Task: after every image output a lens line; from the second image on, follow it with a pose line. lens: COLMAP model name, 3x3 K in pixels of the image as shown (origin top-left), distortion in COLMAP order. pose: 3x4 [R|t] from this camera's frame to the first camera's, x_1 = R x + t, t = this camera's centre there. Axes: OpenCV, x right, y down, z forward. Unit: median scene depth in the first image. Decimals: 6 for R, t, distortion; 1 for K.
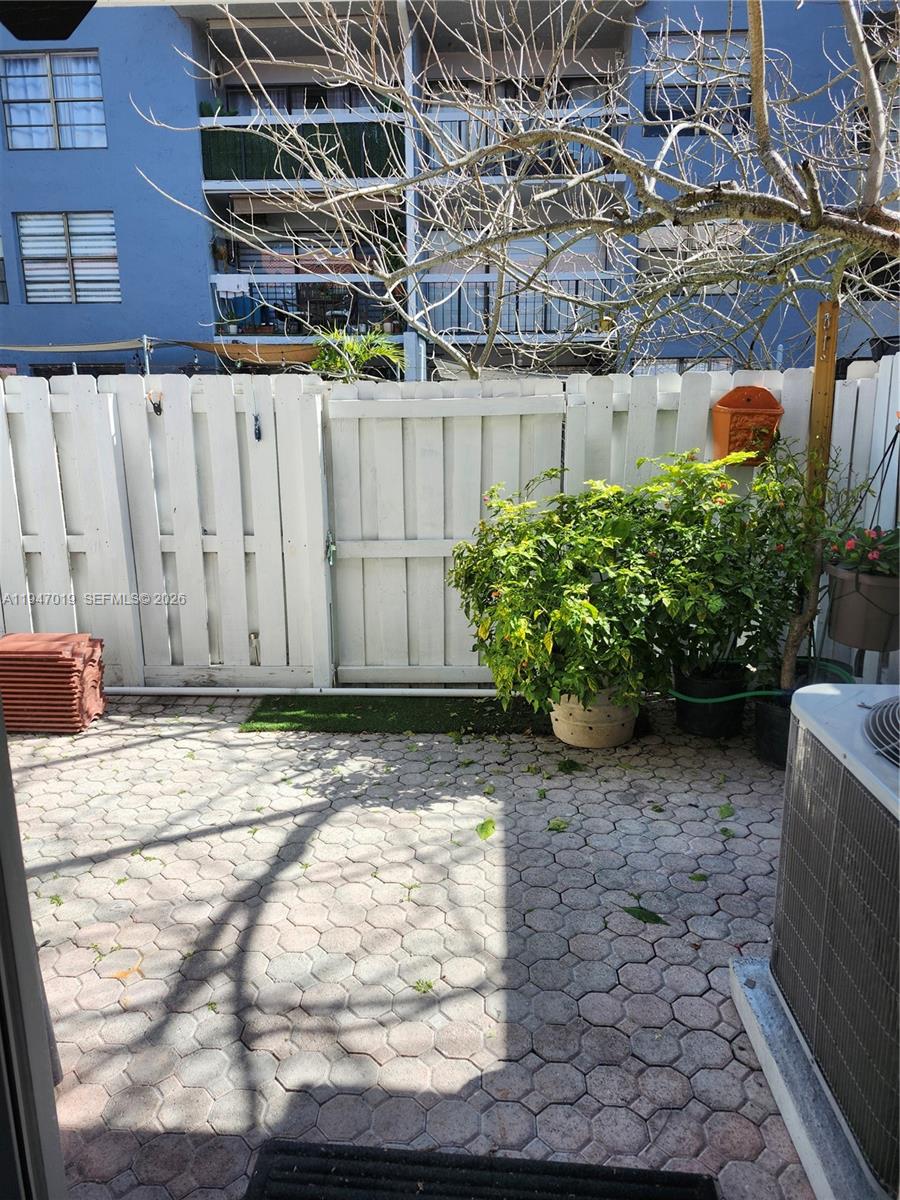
lens RADIAL K [[837.7, 0, 450.0], [0, 837.7, 600.0], [0, 0, 1]] dist [0.080268, 0.000801]
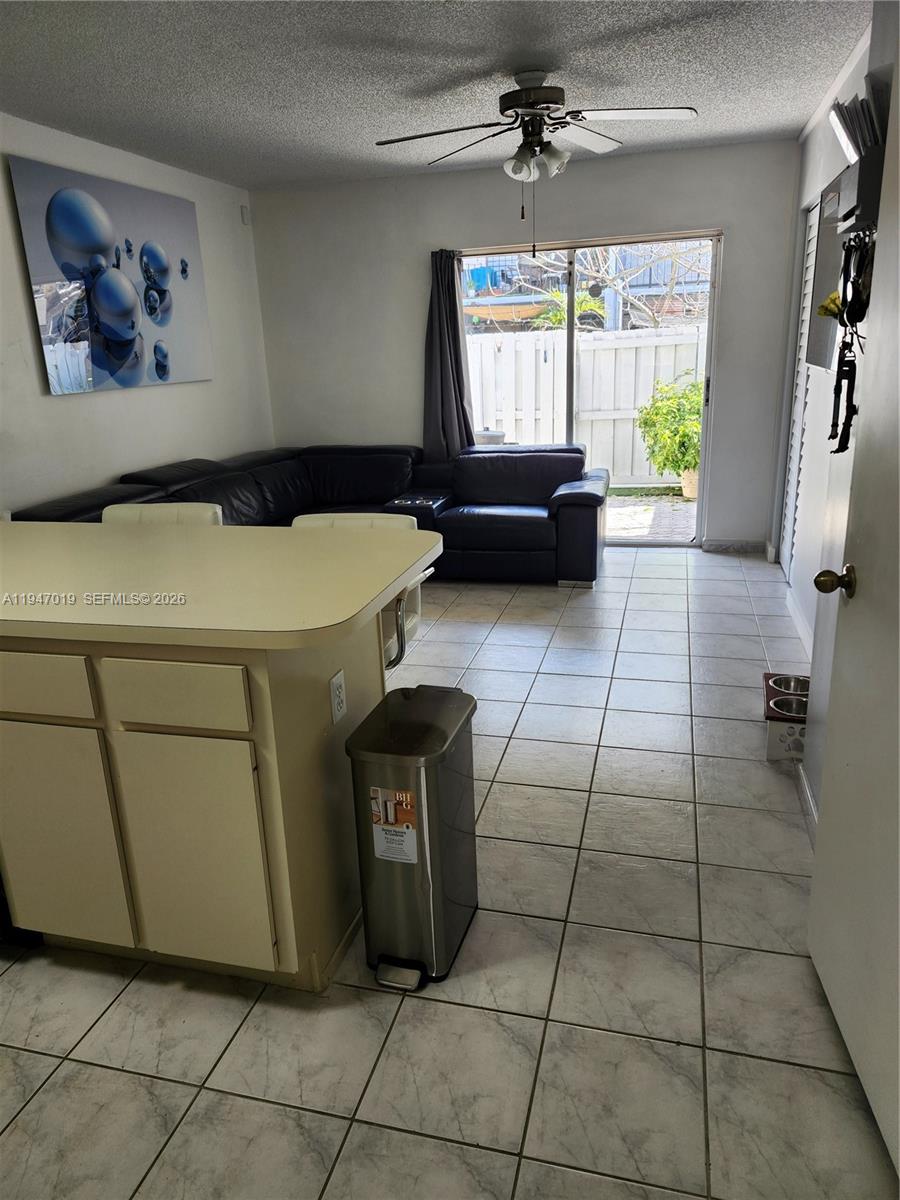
lens RADIAL K [[837.7, 0, 450.0], [0, 837.7, 600.0], [0, 0, 1]] dist [0.080268, 0.000801]
pose [[0.977488, 0.030492, -0.208776, -0.001623], [-0.018174, 0.997993, 0.060666, 0.279177], [0.210207, -0.055506, 0.976080, -1.141084]]
